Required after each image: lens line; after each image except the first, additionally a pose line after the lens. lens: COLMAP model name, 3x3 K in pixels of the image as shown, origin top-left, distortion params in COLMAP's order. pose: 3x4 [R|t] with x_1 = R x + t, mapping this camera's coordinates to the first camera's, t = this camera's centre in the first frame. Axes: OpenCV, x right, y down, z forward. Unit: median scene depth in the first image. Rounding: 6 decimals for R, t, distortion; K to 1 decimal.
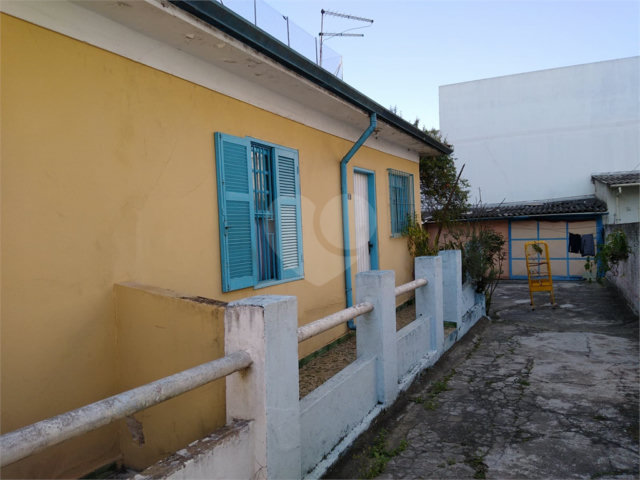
lens RADIAL K [[495.4, 0, 320.0], [0, 495.4, 240.0], [0, 0, 1]] dist [0.071896, -0.142737]
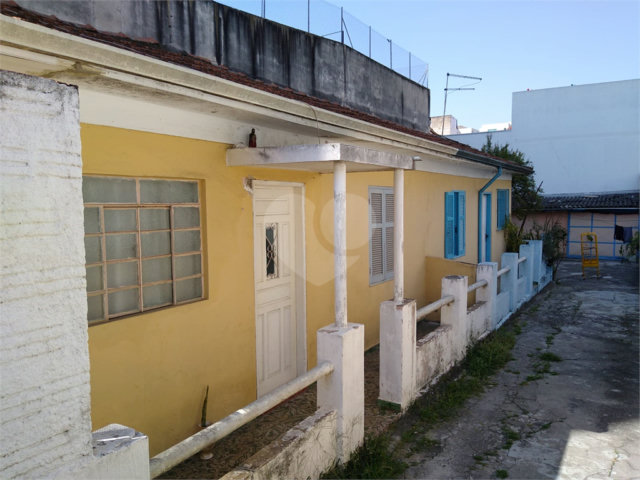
lens RADIAL K [[495.4, 0, 320.0], [0, 495.4, 240.0], [0, 0, 1]] dist [0.071896, -0.142737]
pose [[0.995528, 0.031892, -0.088922, -0.255474], [-0.026507, 0.997780, 0.061097, -0.052155], [0.090673, -0.058467, 0.994163, -0.610664]]
